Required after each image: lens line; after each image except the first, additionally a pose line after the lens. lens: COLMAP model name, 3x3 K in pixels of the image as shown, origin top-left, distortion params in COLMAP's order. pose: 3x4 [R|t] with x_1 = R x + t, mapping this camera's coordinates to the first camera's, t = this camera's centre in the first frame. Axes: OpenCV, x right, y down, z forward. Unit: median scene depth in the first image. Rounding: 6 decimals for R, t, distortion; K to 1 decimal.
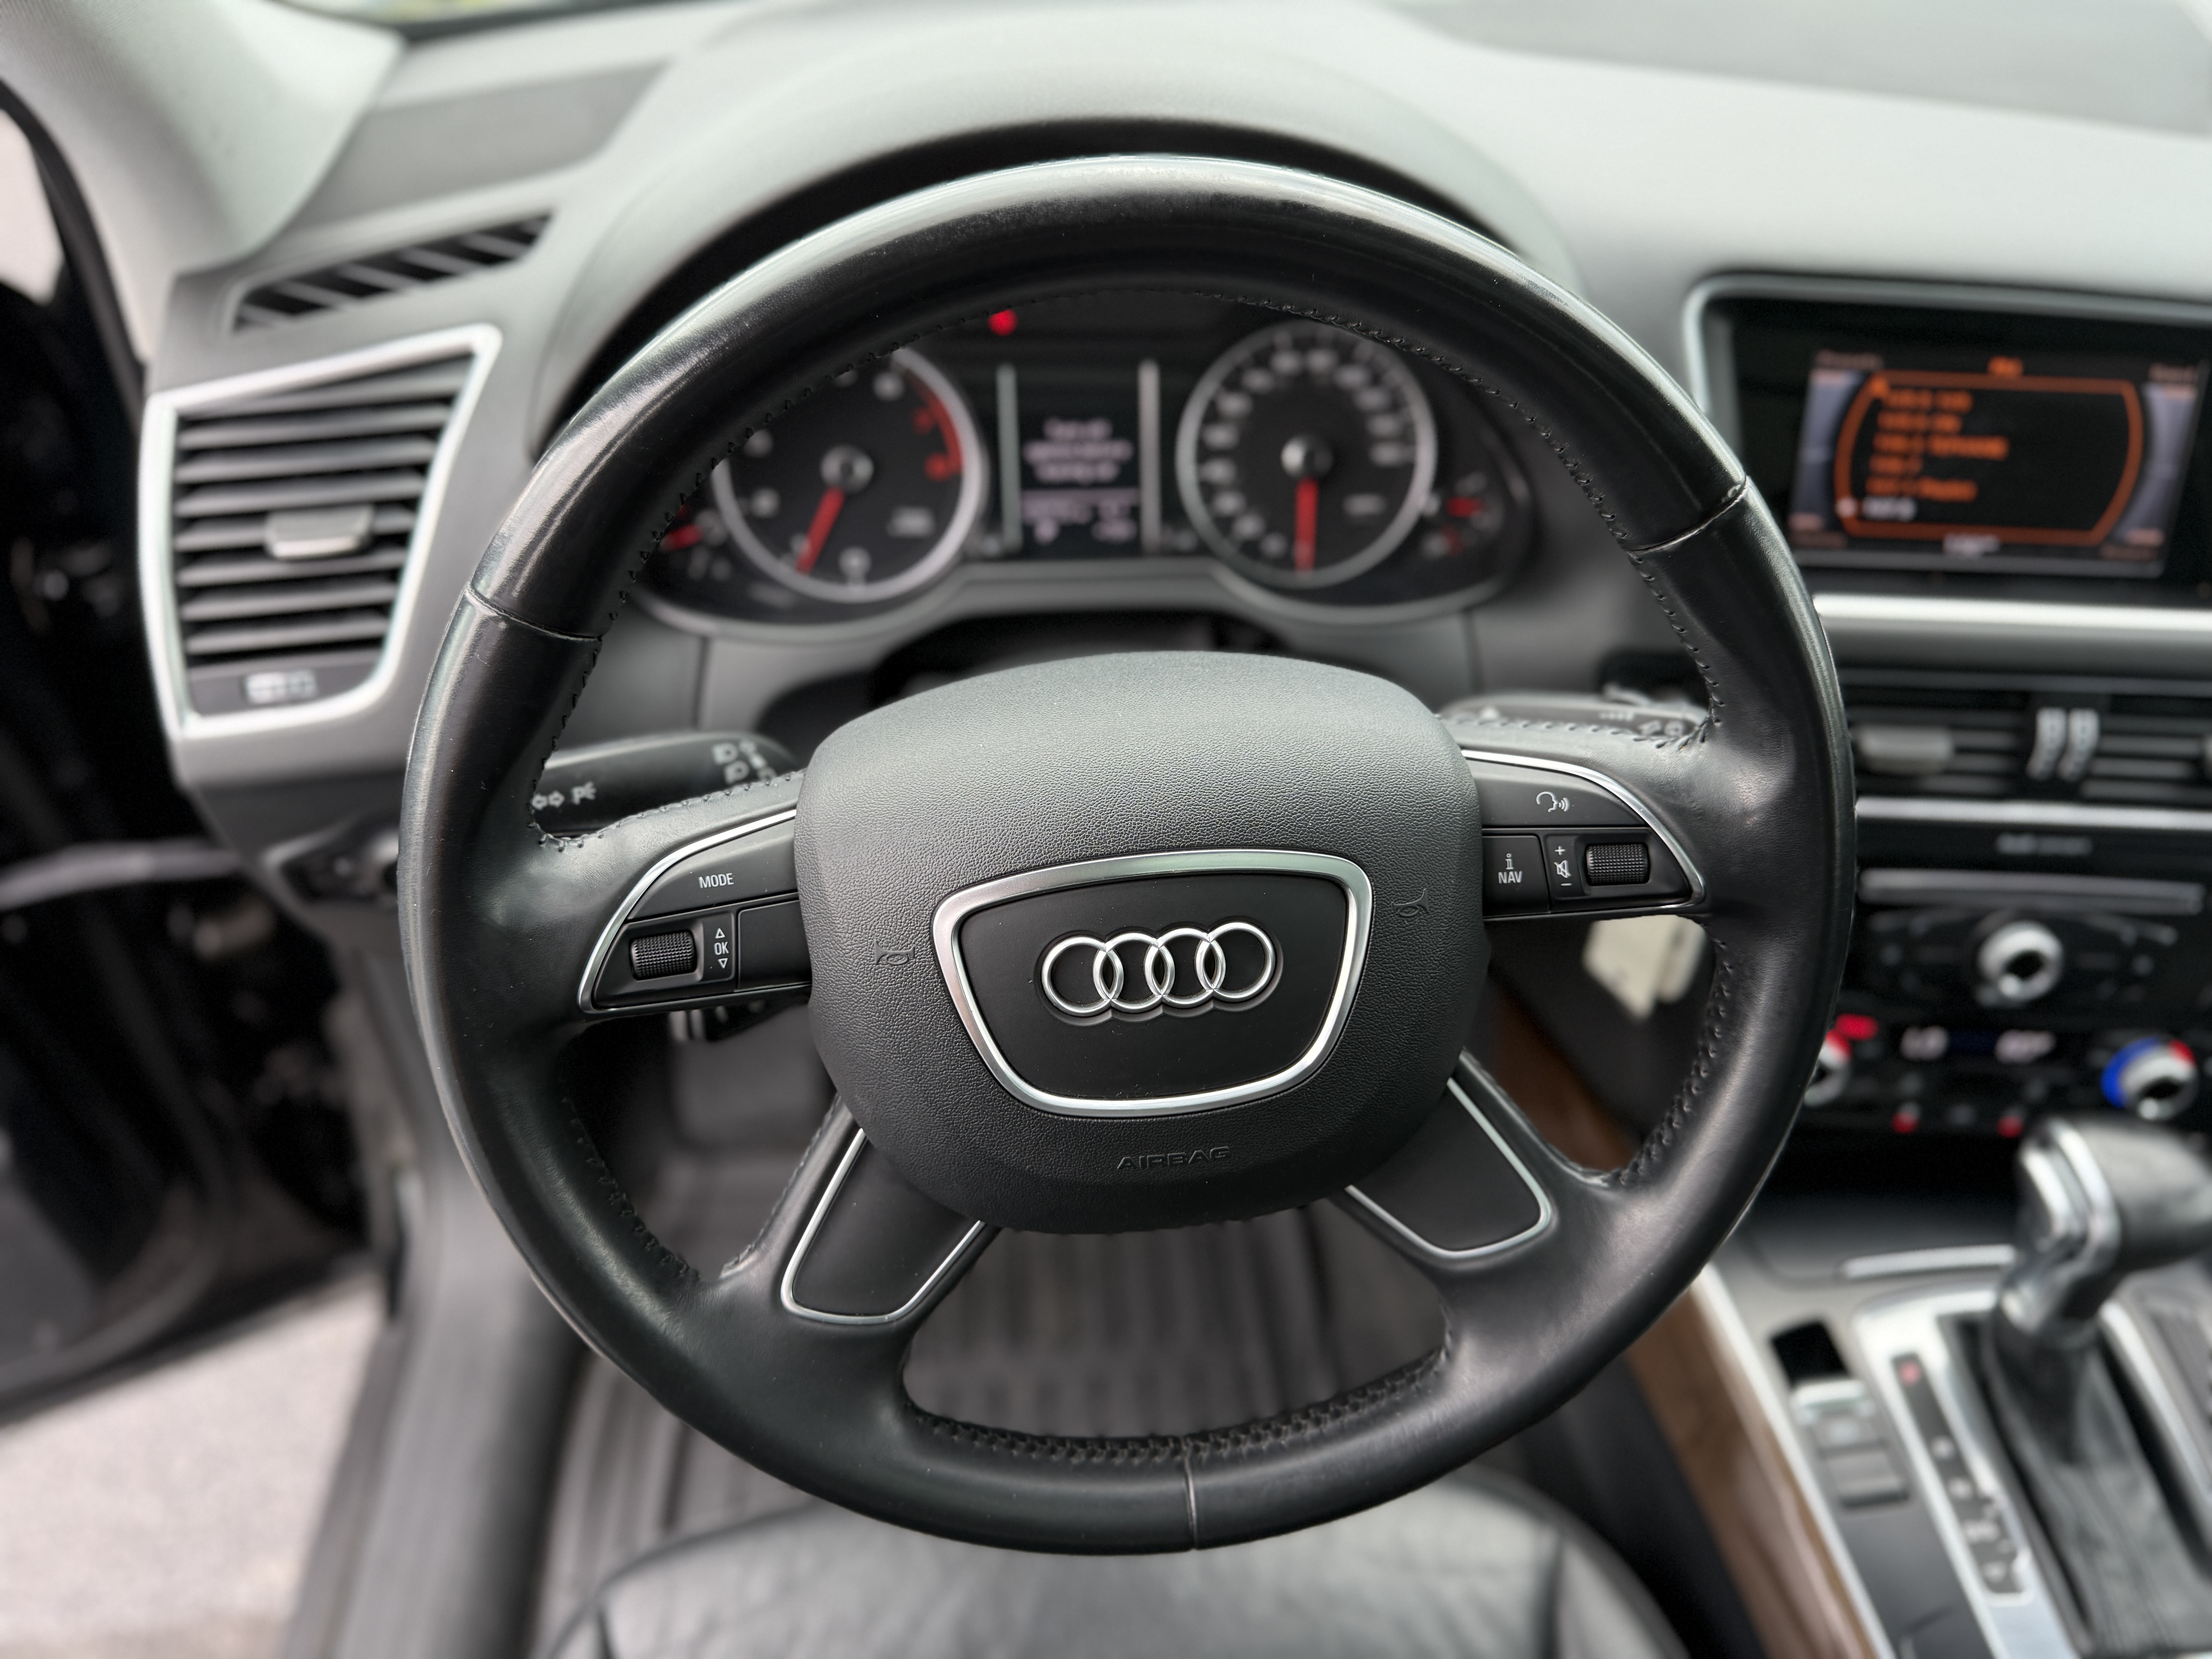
lens RADIAL K [[1560.4, 0, 1106.4], [0, 1560.4, 826.0], [0, 0, 1]] dist [0.017035, -0.021173]
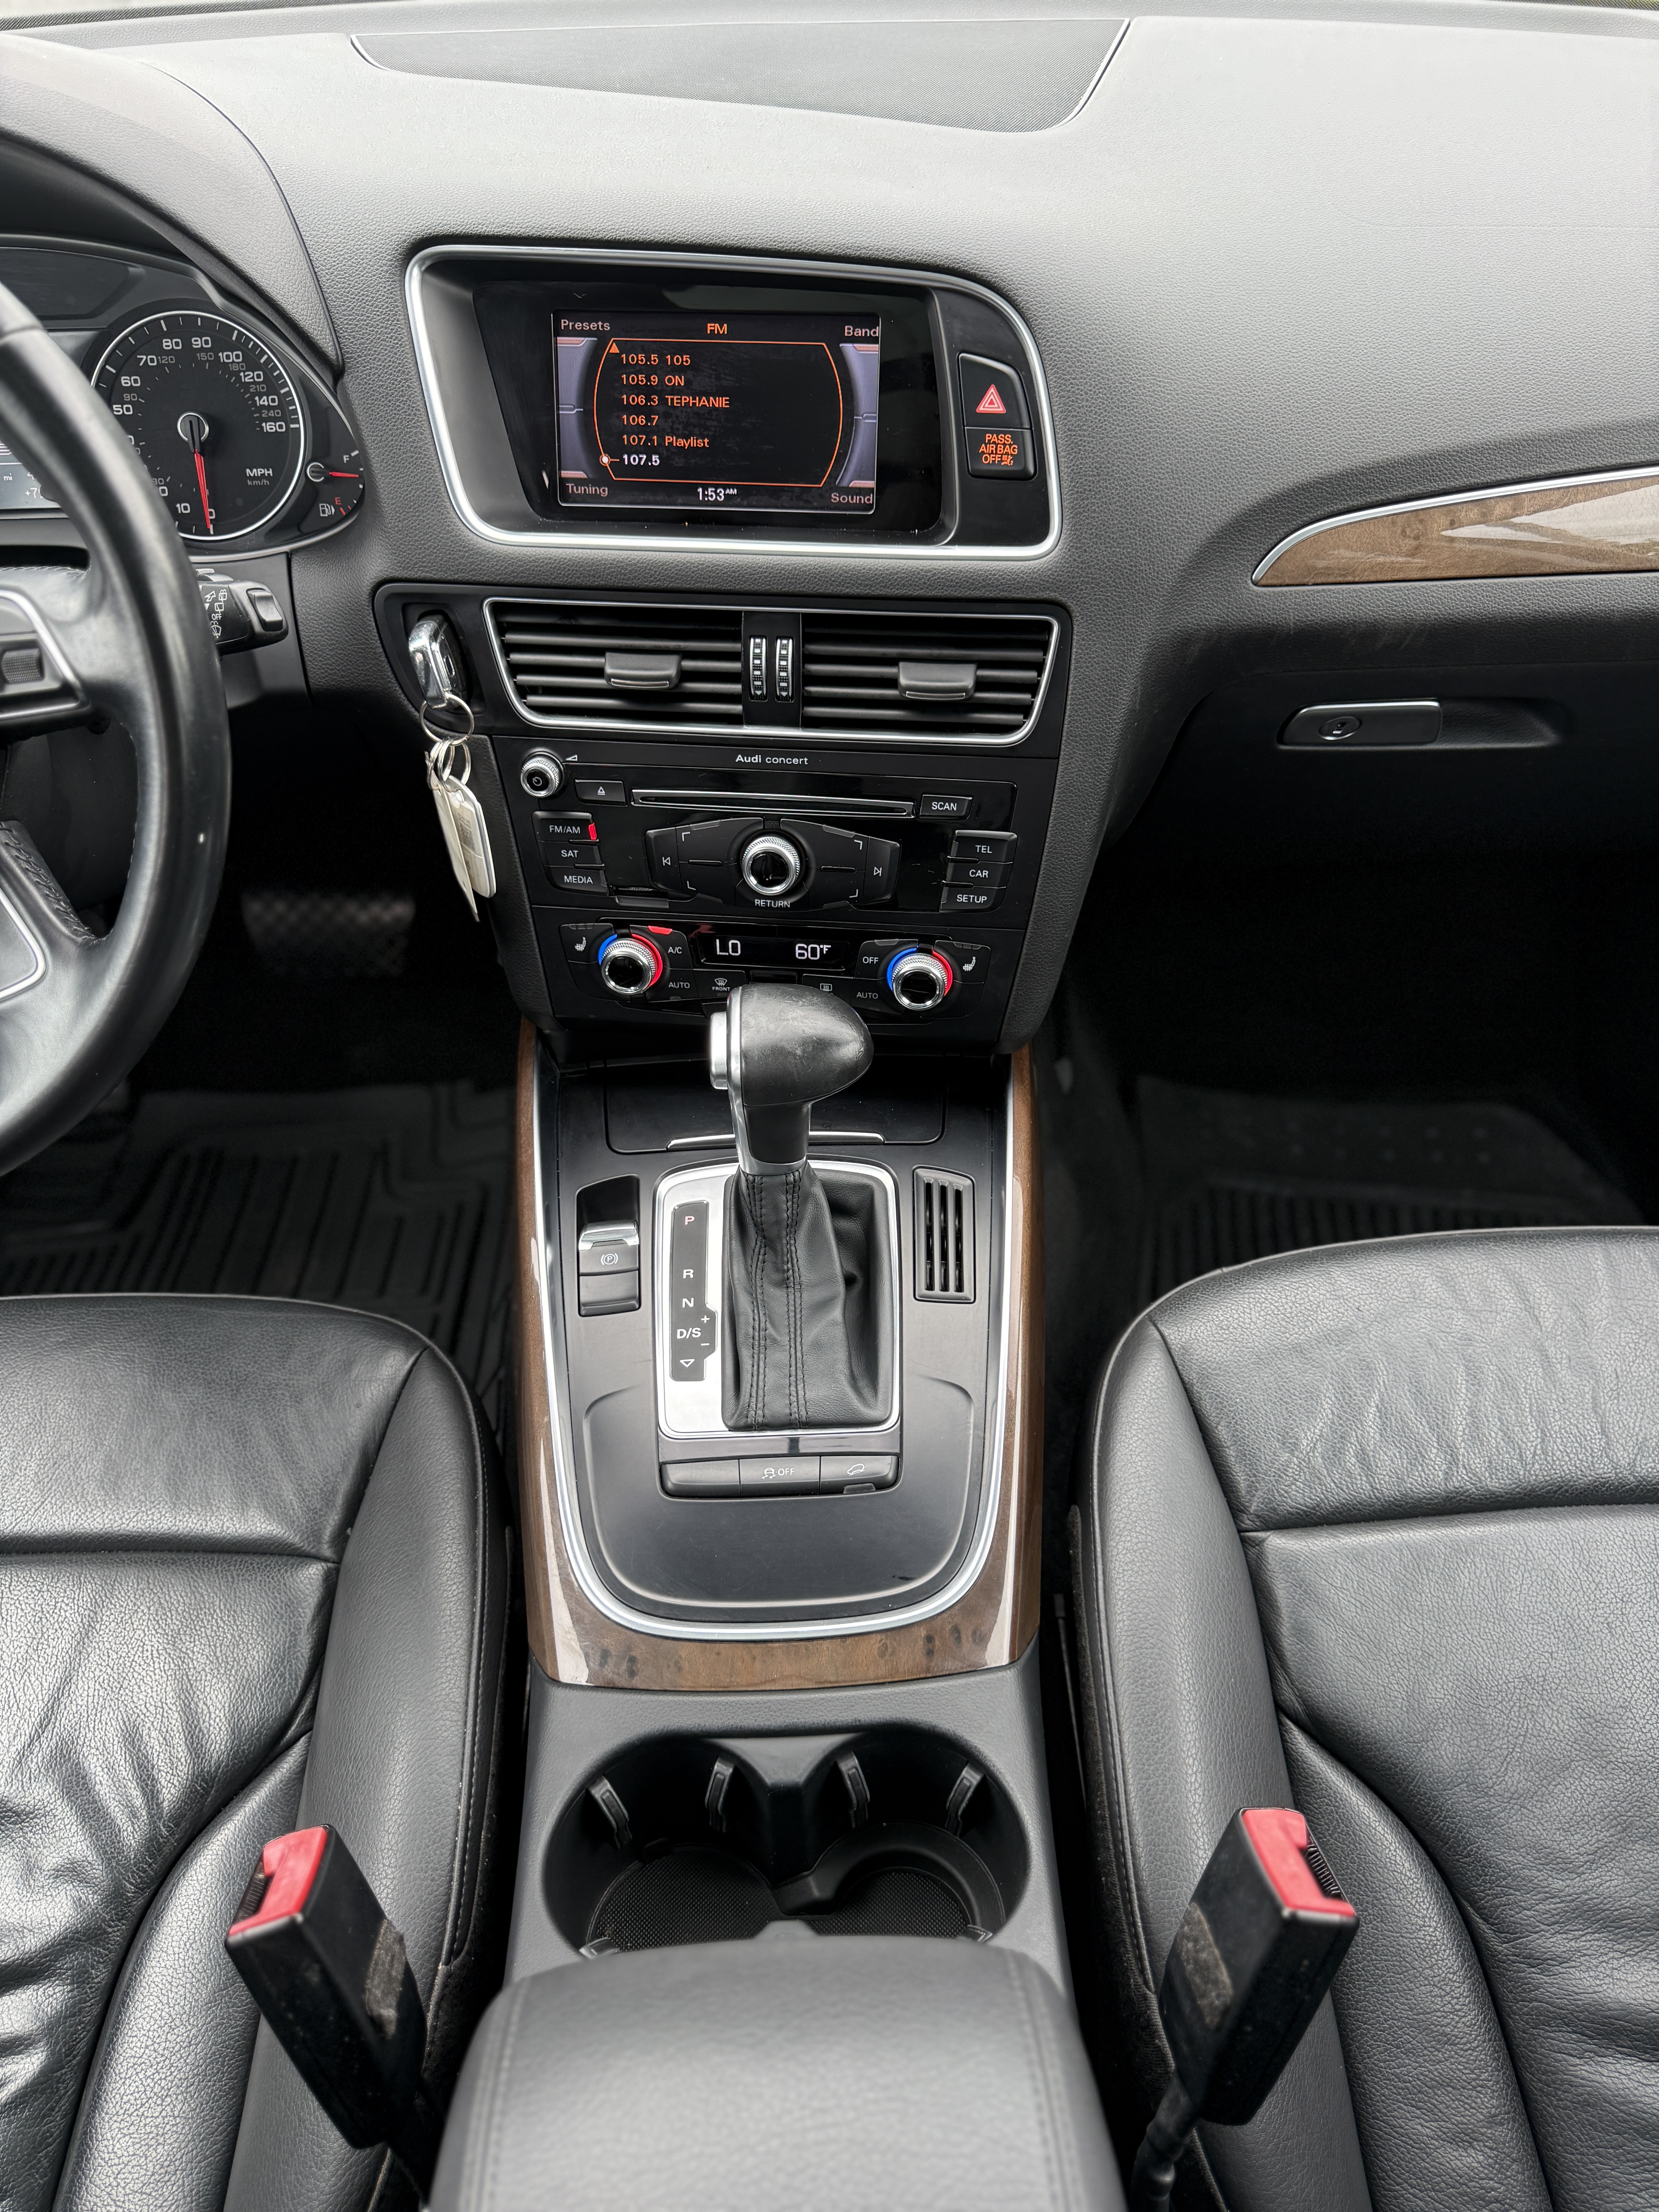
lens RADIAL K [[1560.4, 0, 823.4], [0, 1560.4, 1091.4], [0, 0, 1]] dist [0.017035, -0.021173]
pose [[0.994534, 0.027357, -0.100764, 0.756486], [-0.020339, 0.997337, 0.070030, 0.173578], [0.102412, -0.067598, 0.992443, -0.151540]]
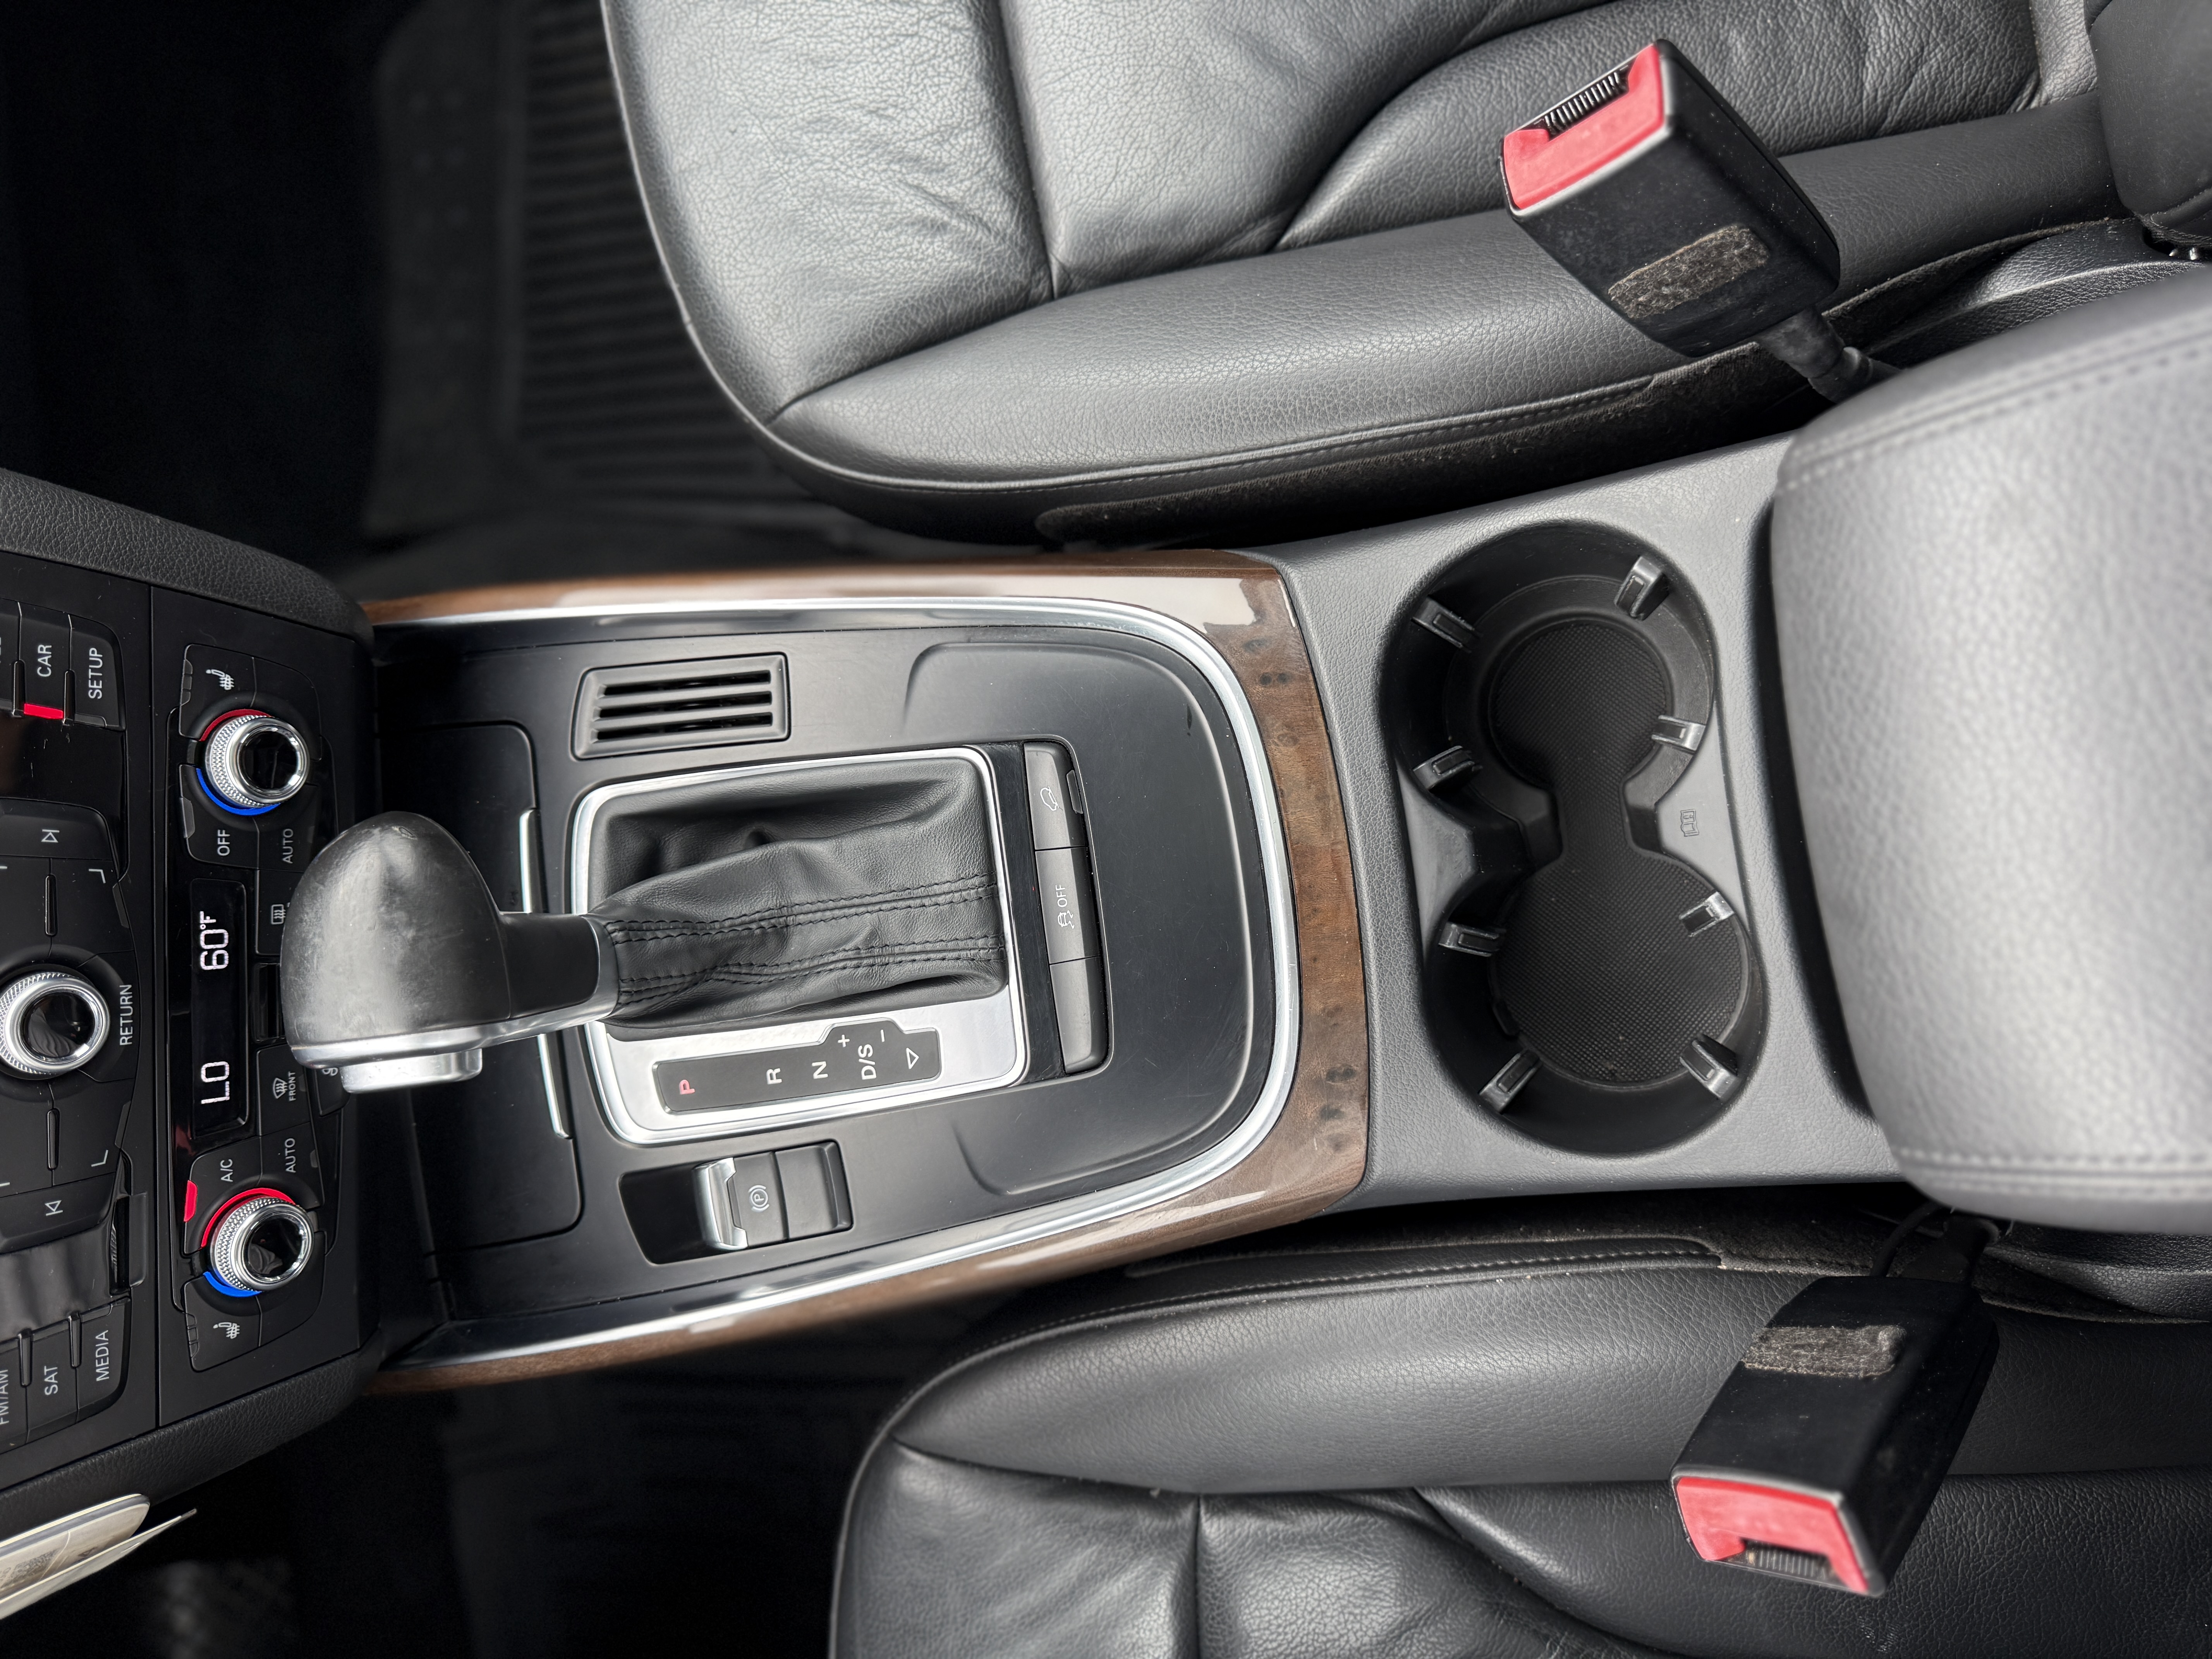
lens RADIAL K [[1552.4, 0, 1078.0], [0, 1552.4, 832.2], [0, 0, 1]] dist [0.083308, -0.133323]
pose [[-0.029748, -0.999219, -0.026016, 0.681358], [0.875985, -0.038597, 0.480791, 0.152951], [-0.481419, -0.008487, 0.876449, 0.218722]]
